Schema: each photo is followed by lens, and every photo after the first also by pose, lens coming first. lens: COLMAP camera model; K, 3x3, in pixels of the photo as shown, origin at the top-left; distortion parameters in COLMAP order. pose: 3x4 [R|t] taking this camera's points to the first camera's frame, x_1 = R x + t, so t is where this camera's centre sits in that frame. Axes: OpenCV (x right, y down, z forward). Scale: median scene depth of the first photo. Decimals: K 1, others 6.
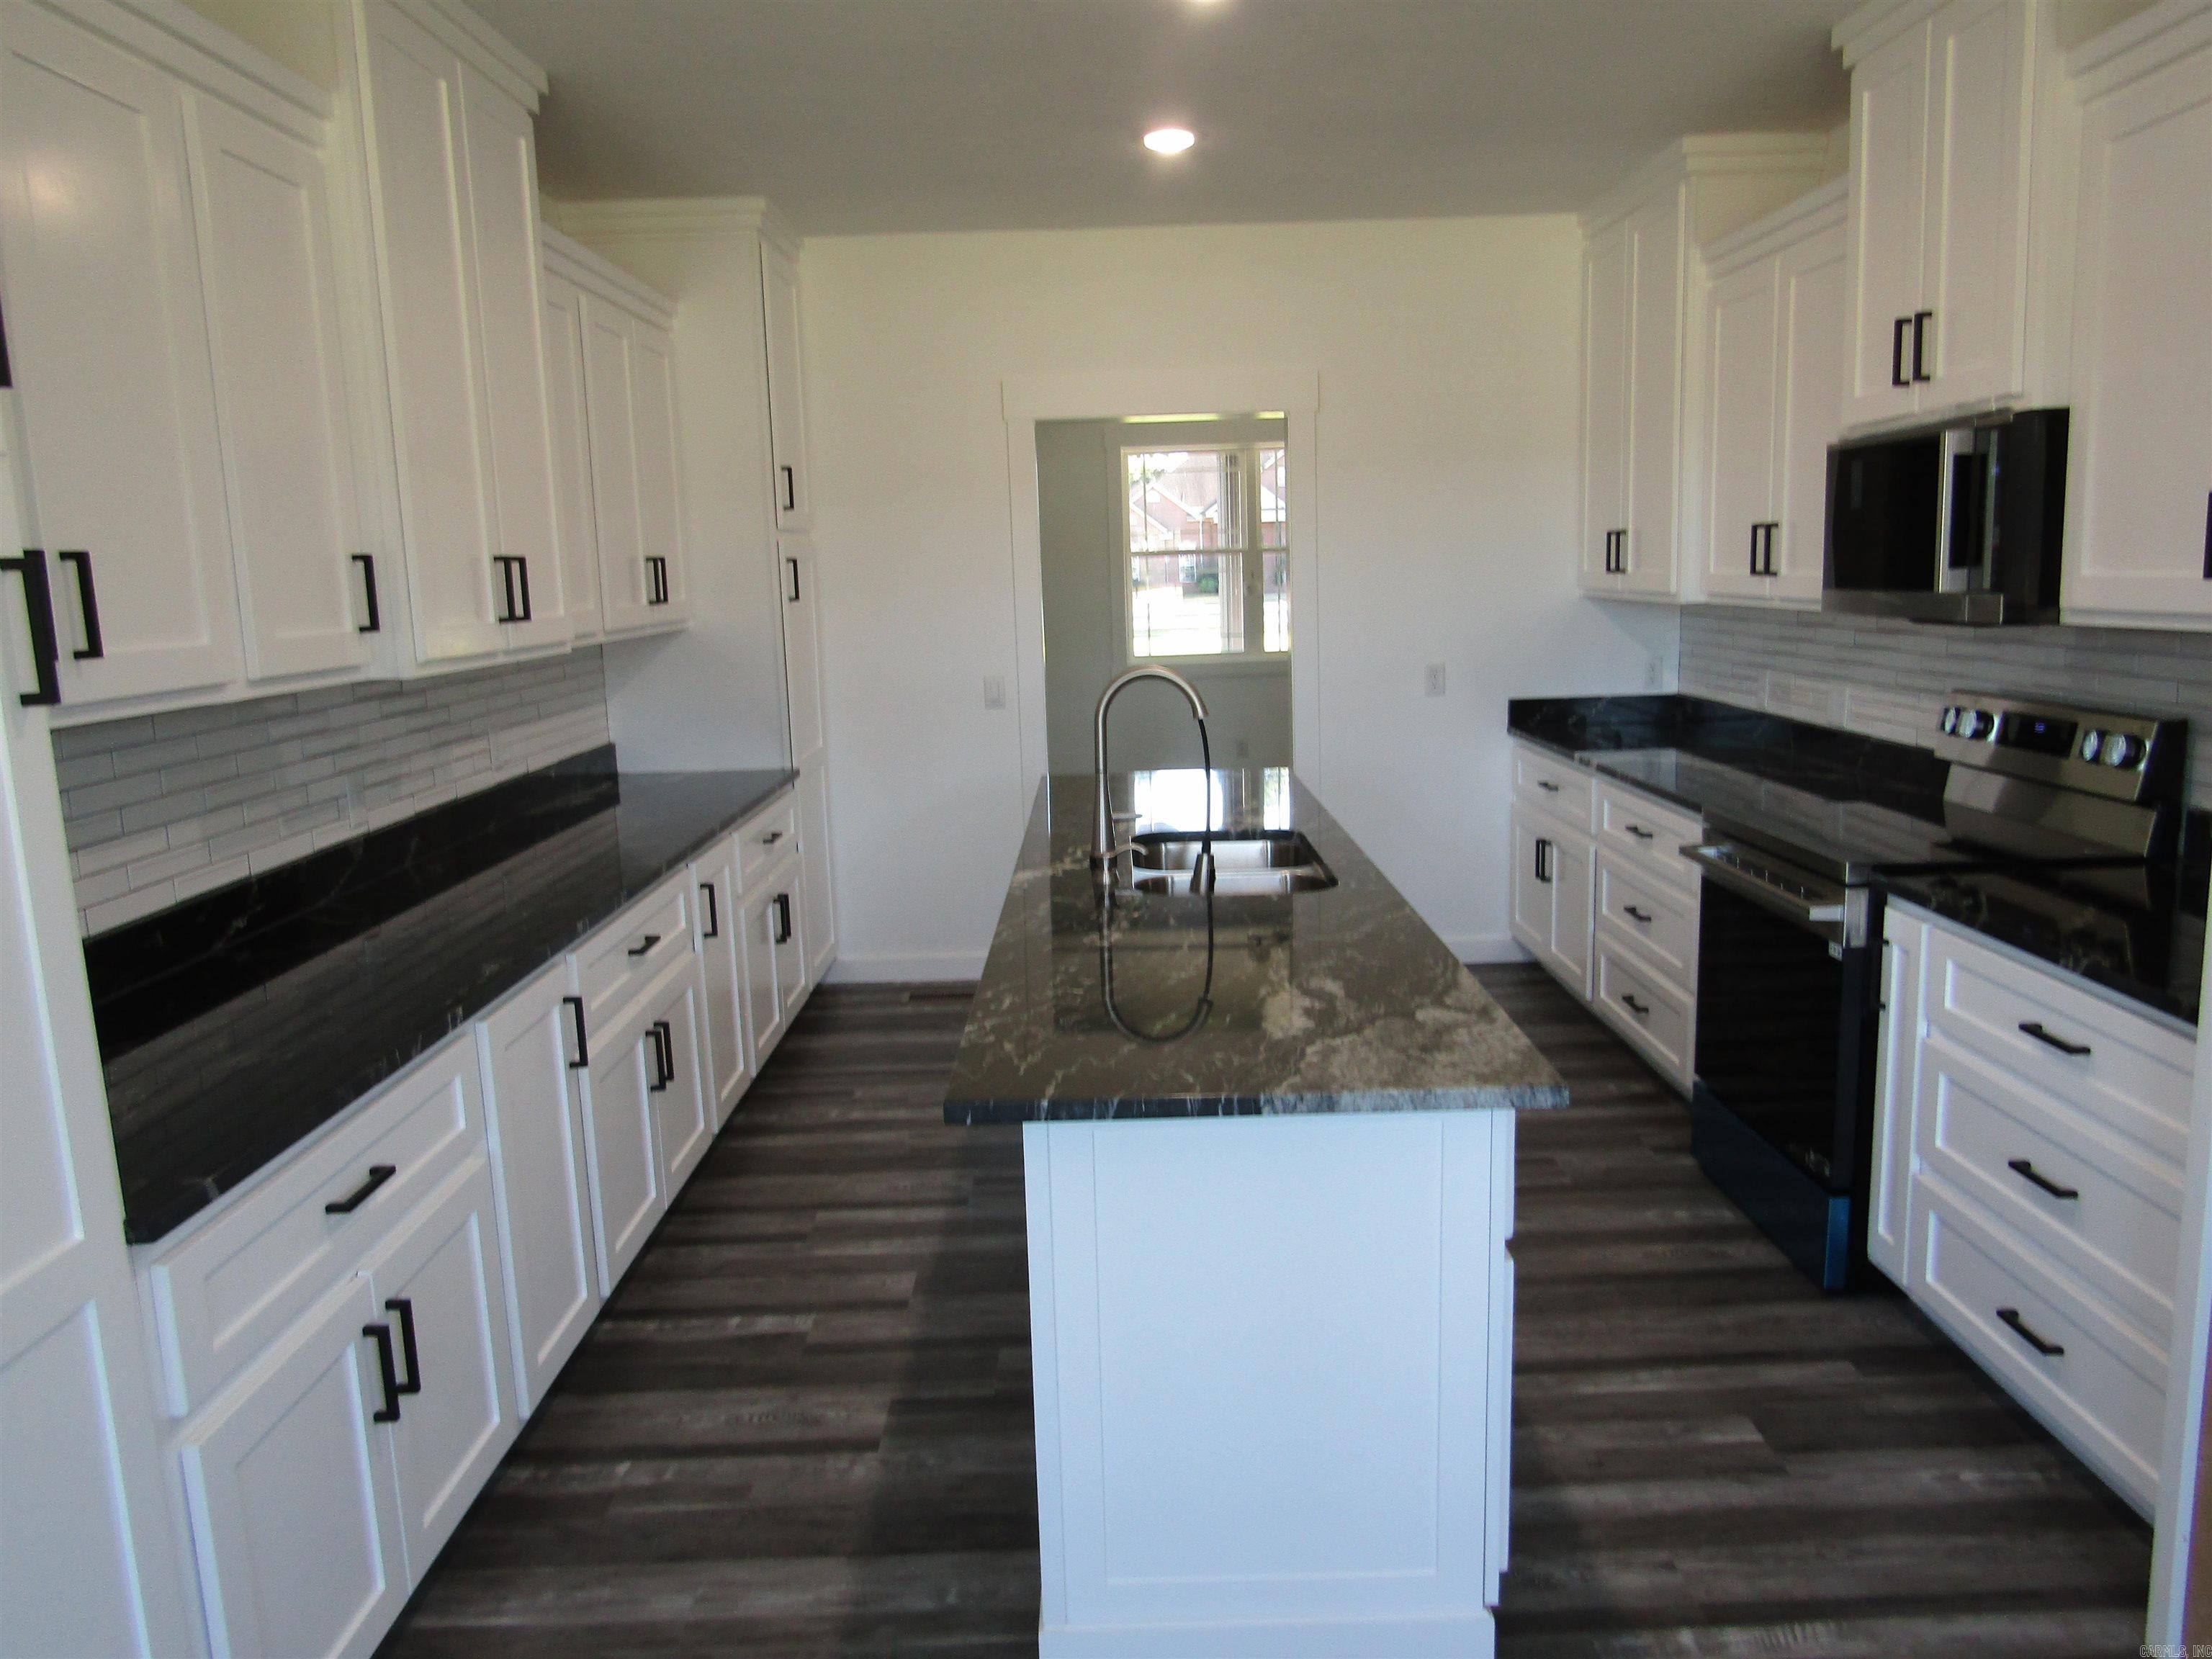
lens RADIAL K [[1562.3, 0, 1110.1], [0, 1562.3, 832.0], [0, 0, 1]] dist [-0.022004, -0.000718]
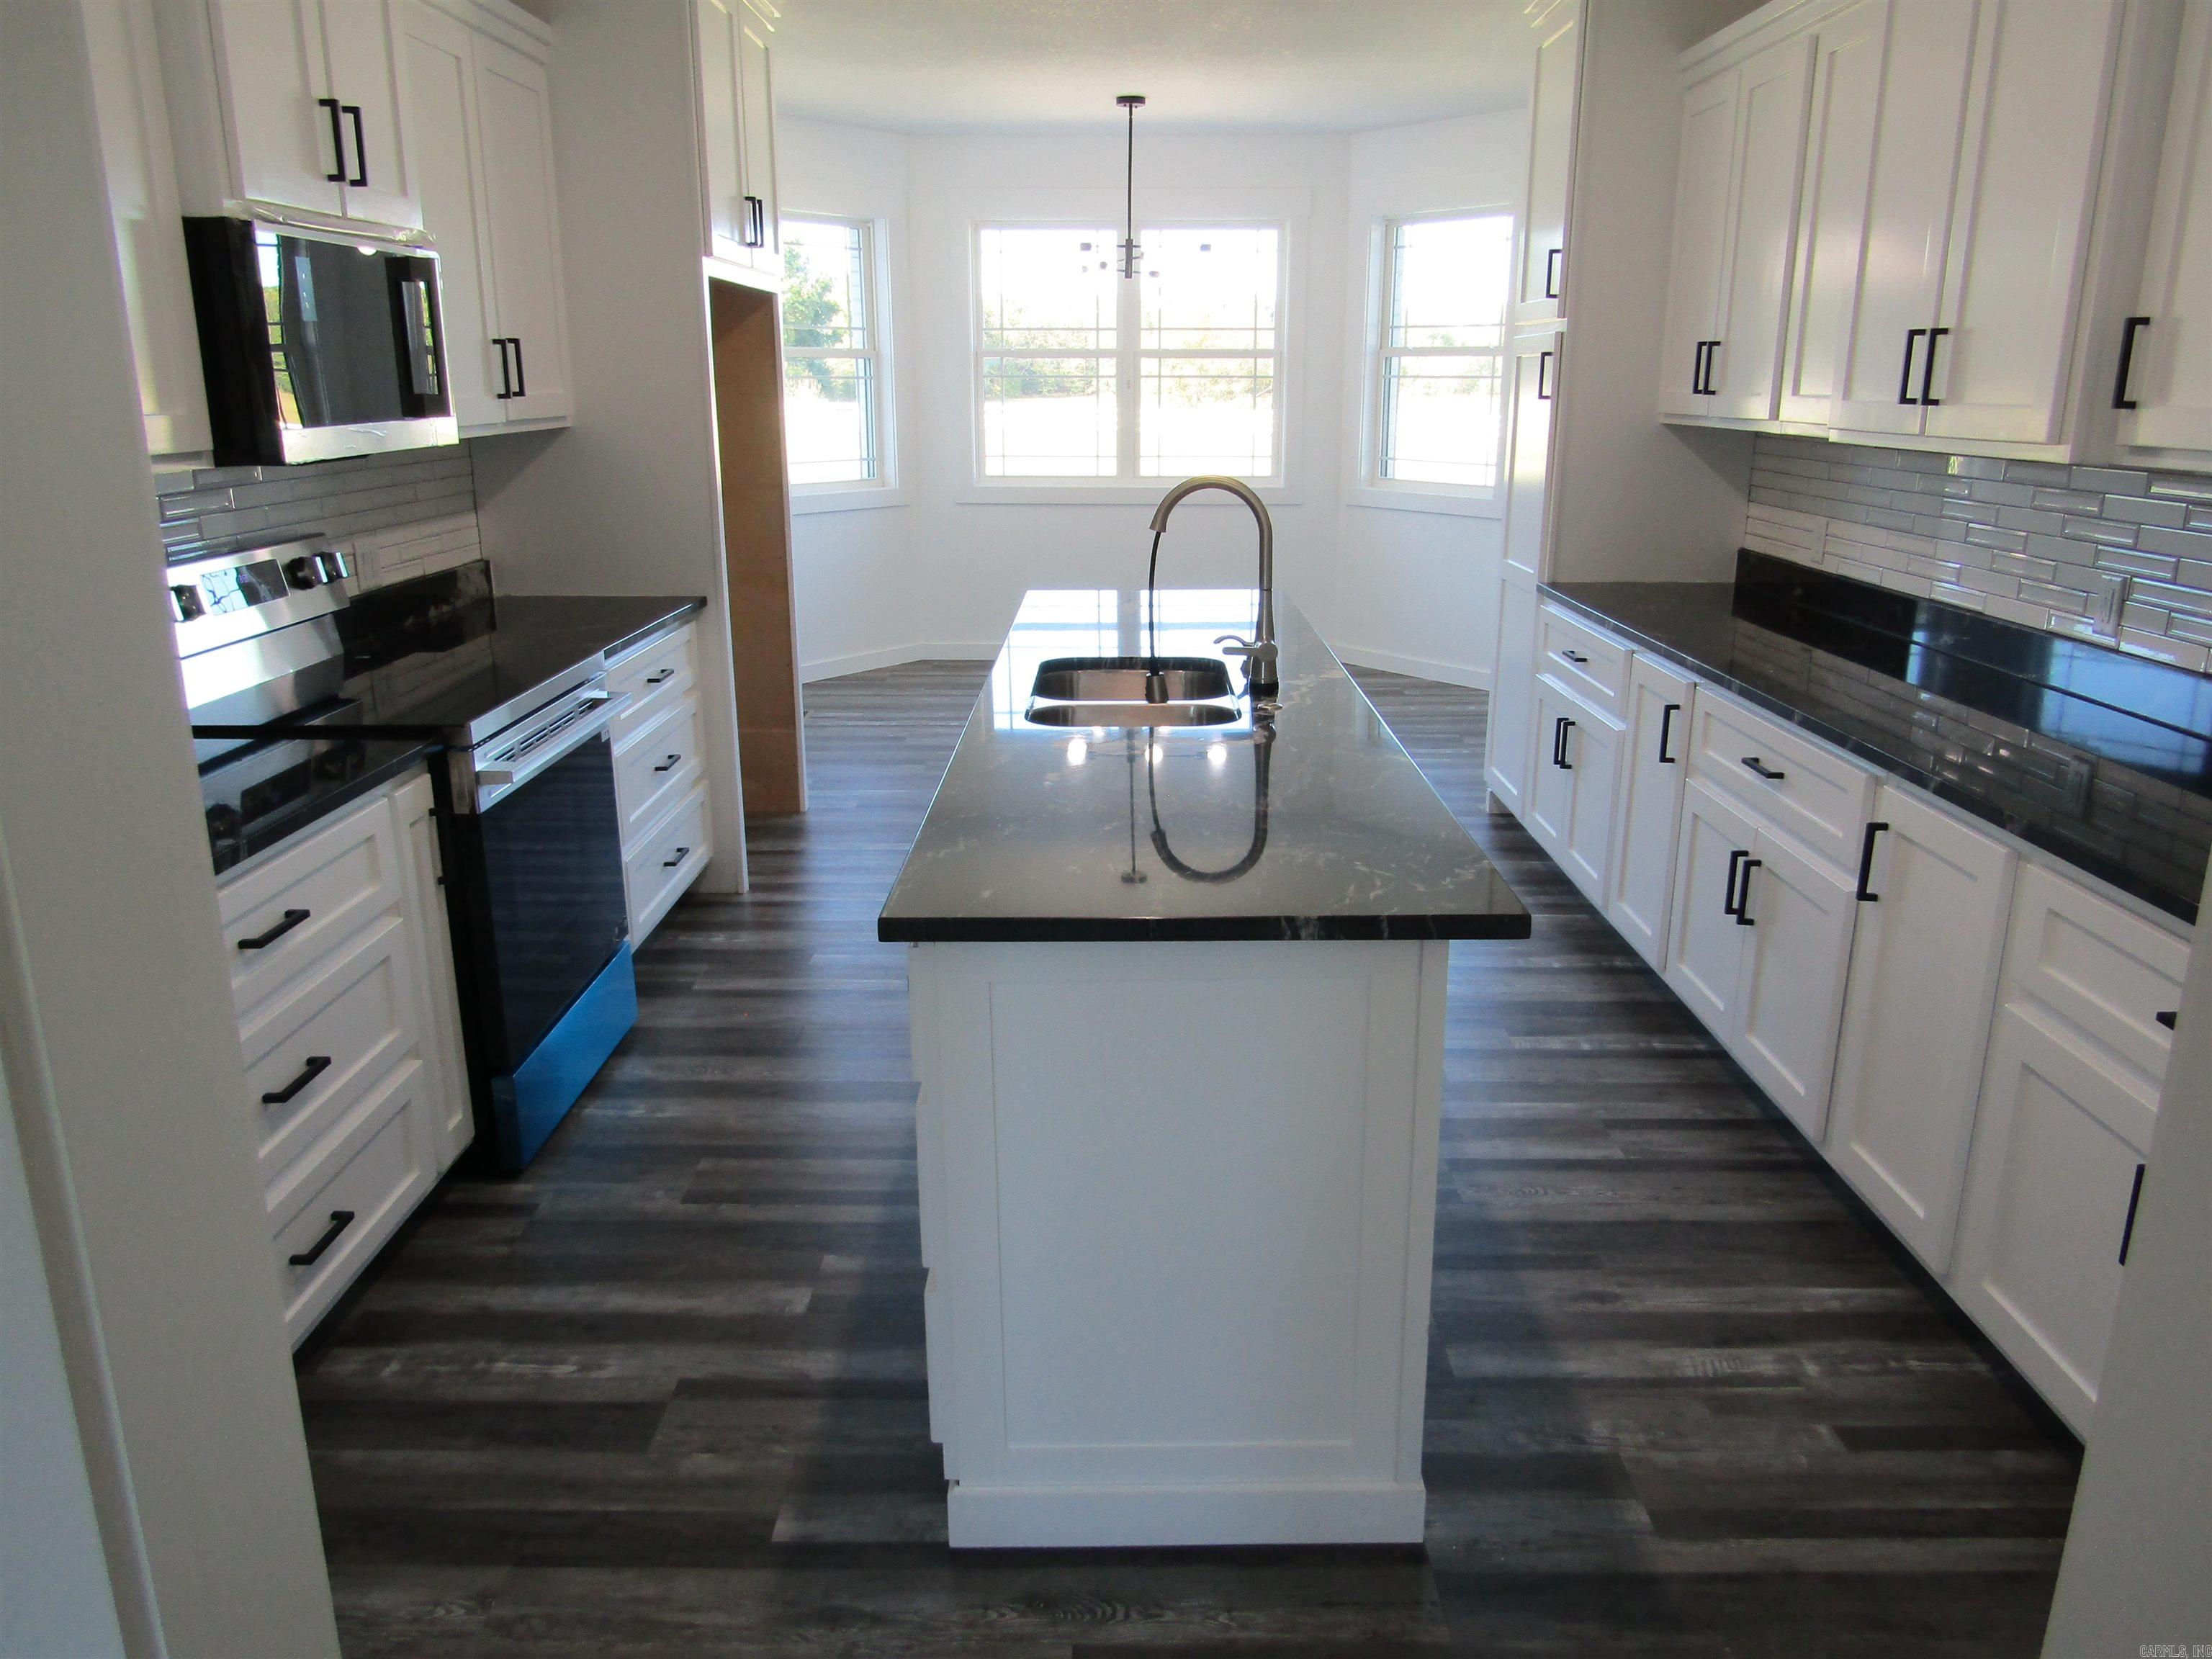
lens RADIAL K [[1562.3, 0, 1105.7], [0, 1562.3, 818.1], [0, 0, 1]] dist [-0.022004, -0.000718]
pose [[-0.999444, 0.022271, 0.024805, 0.065005], [0.030704, 0.904774, 0.424784, -0.283873], [-0.012982, 0.425310, -0.904955, 1.712908]]
